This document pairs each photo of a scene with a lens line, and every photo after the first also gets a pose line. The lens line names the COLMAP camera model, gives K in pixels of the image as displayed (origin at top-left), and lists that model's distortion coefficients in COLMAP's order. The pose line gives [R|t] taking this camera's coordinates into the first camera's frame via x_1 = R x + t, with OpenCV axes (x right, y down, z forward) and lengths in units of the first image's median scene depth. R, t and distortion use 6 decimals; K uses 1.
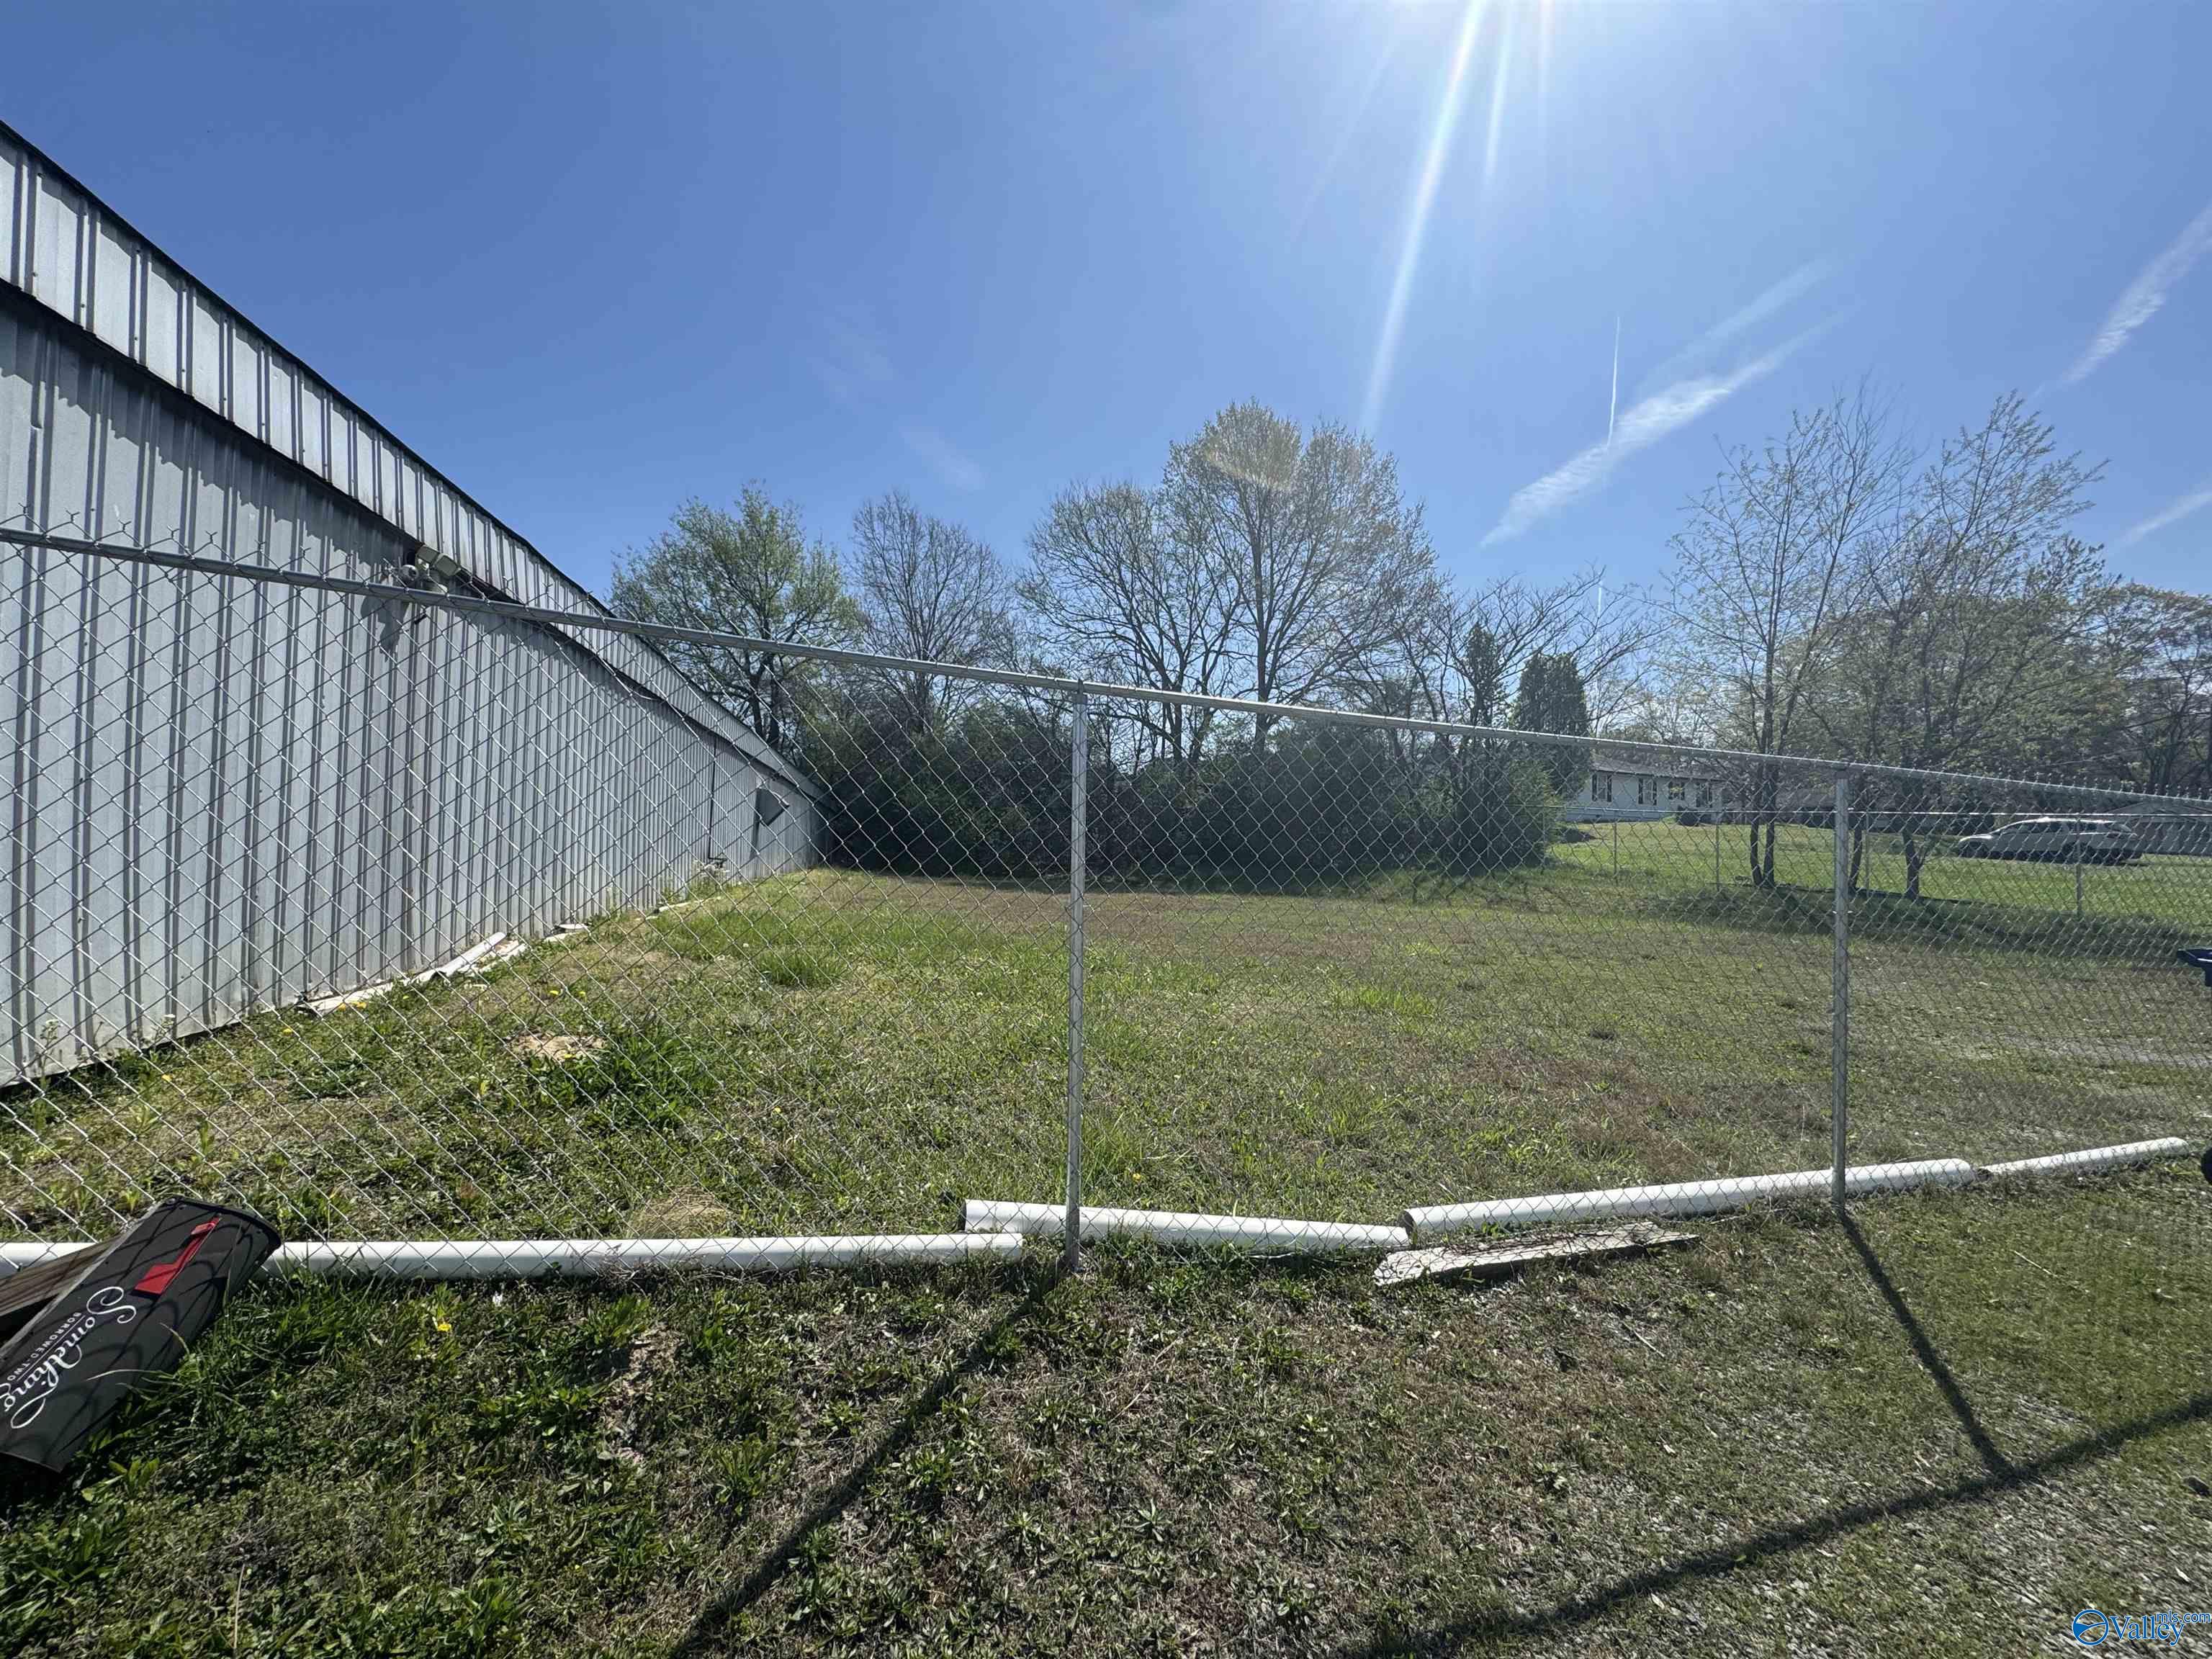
lens RADIAL K [[881.5, 0, 1106.0], [0, 881.5, 829.5], [0, 0, 1]] dist [-0.003776, -0.000074]
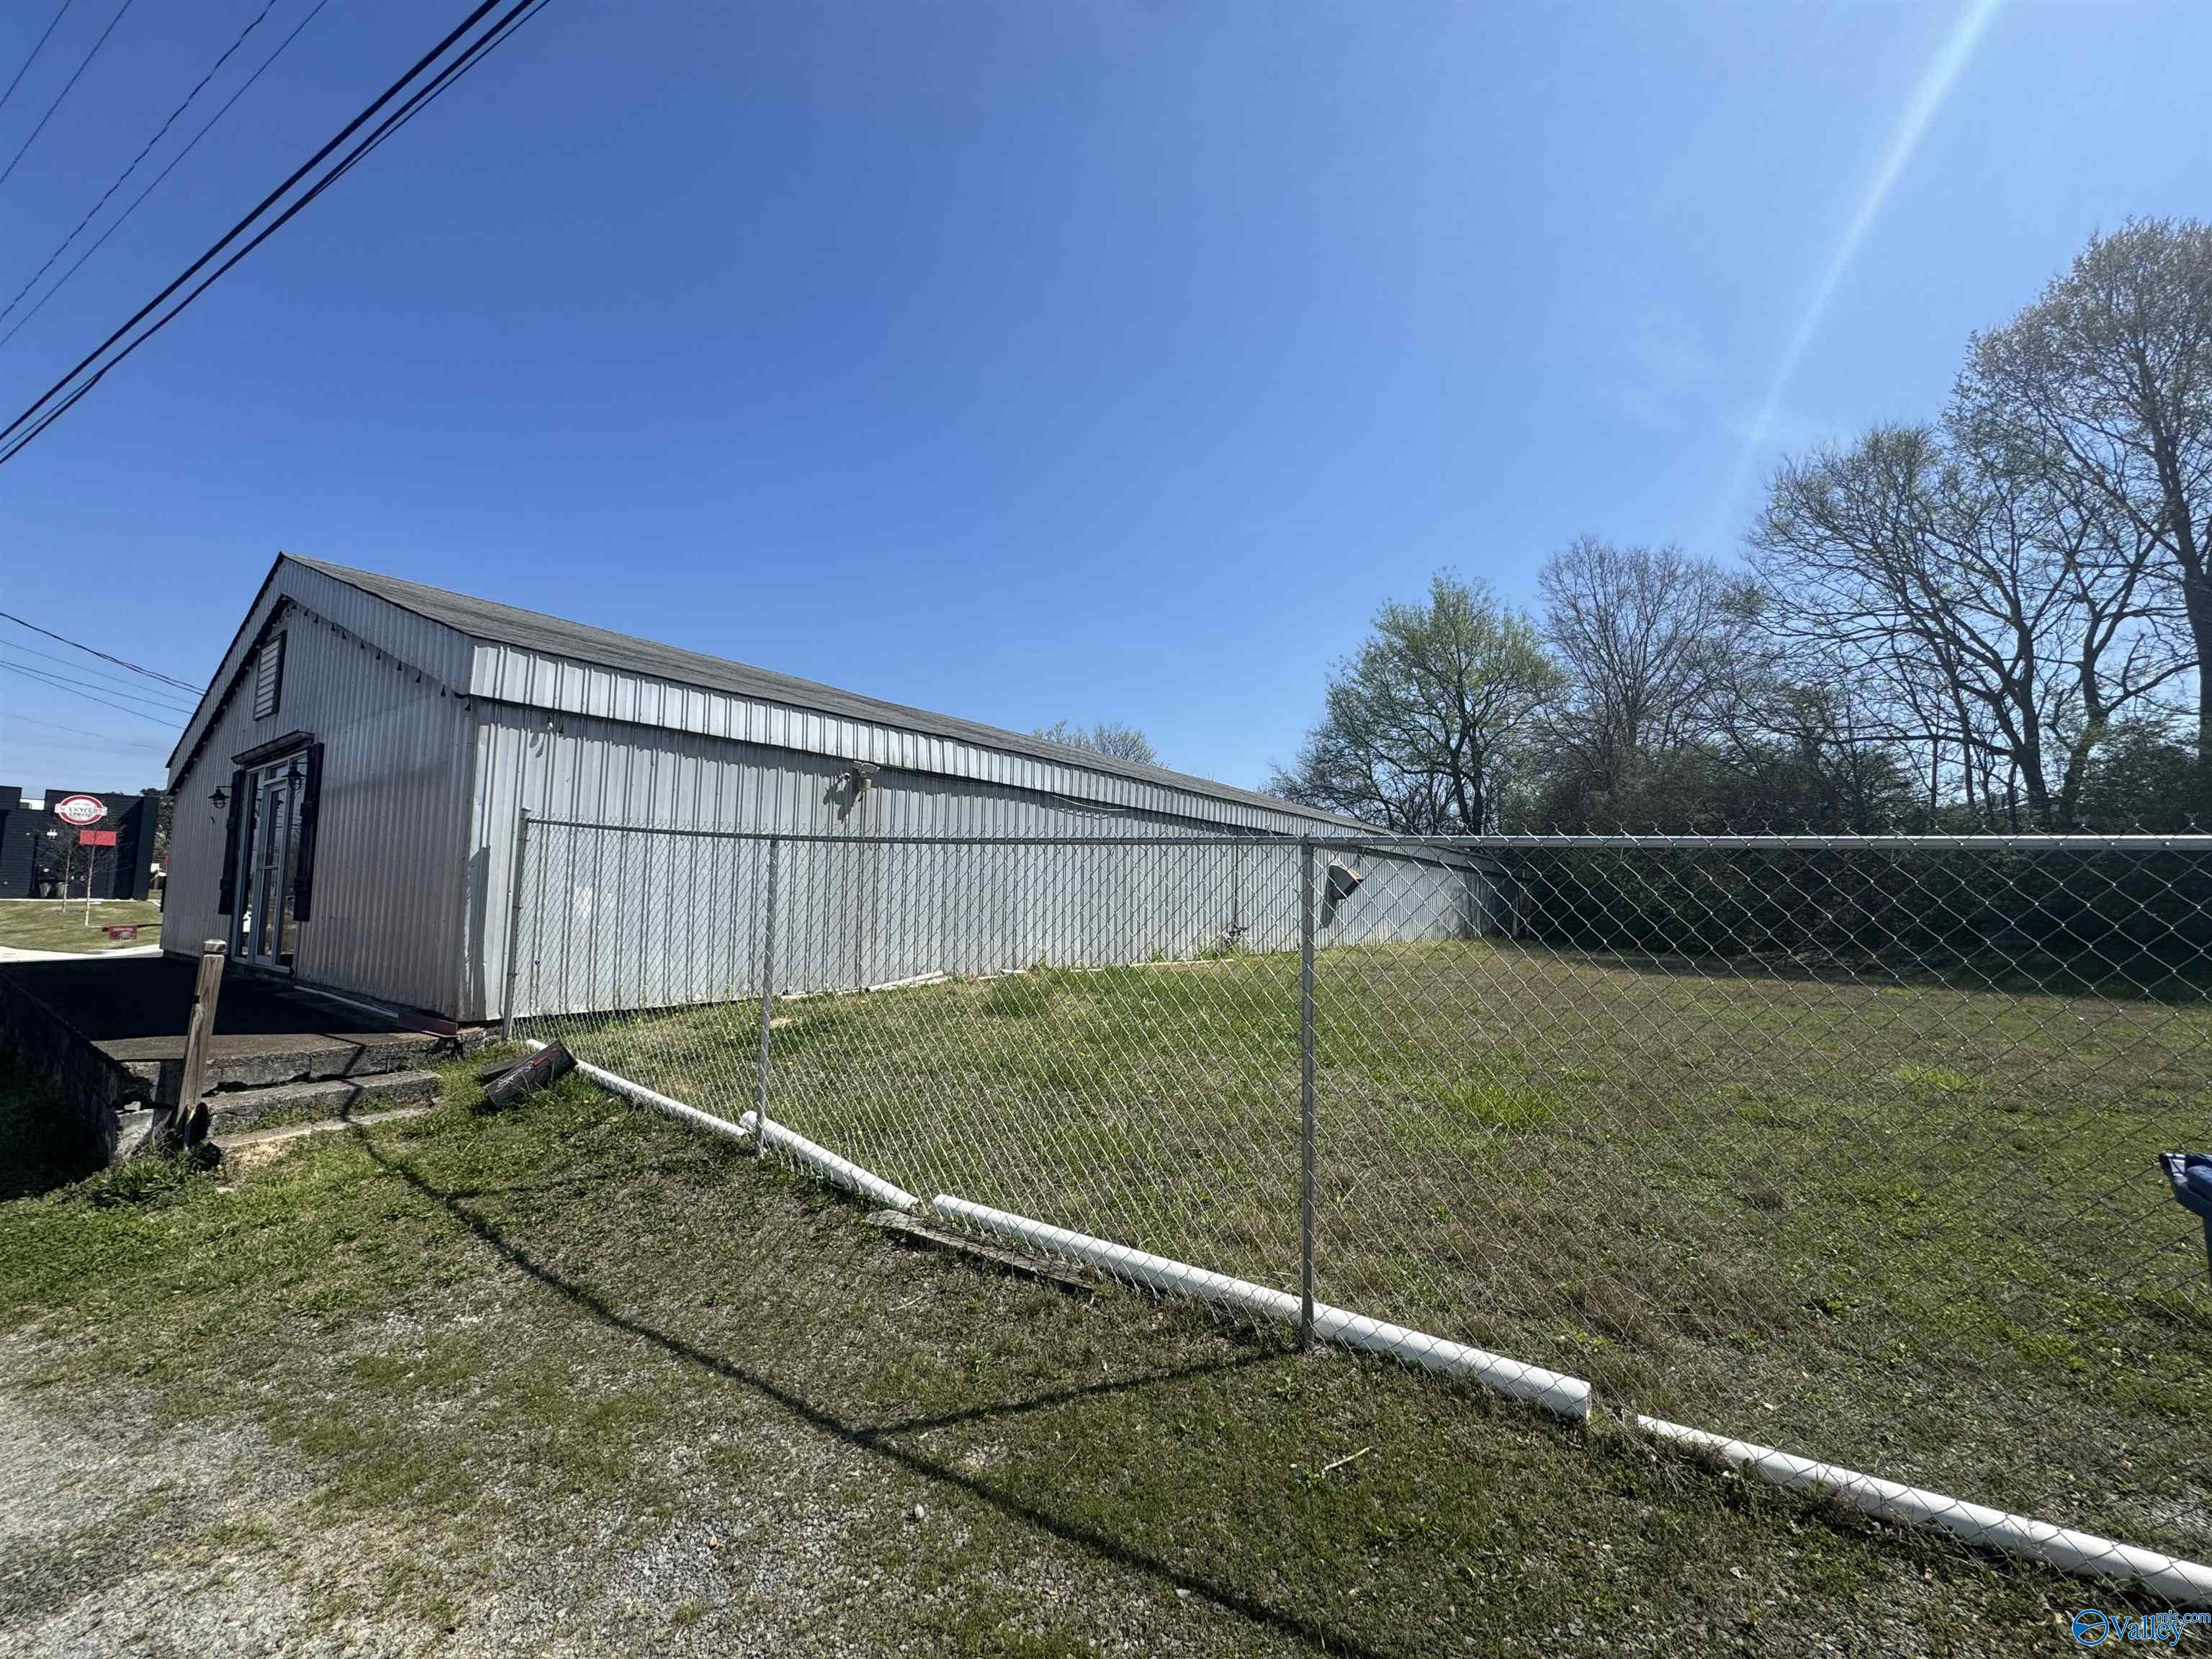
lens RADIAL K [[884.1, 0, 1106.0], [0, 884.1, 829.5], [0, 0, 1]] dist [0.014982, 0.000045]
pose [[0.643157, -0.069844, -0.762543, 0.156695], [0.011279, 0.996588, -0.081767, -0.001639], [0.765651, 0.043988, 0.641750, 0.027984]]
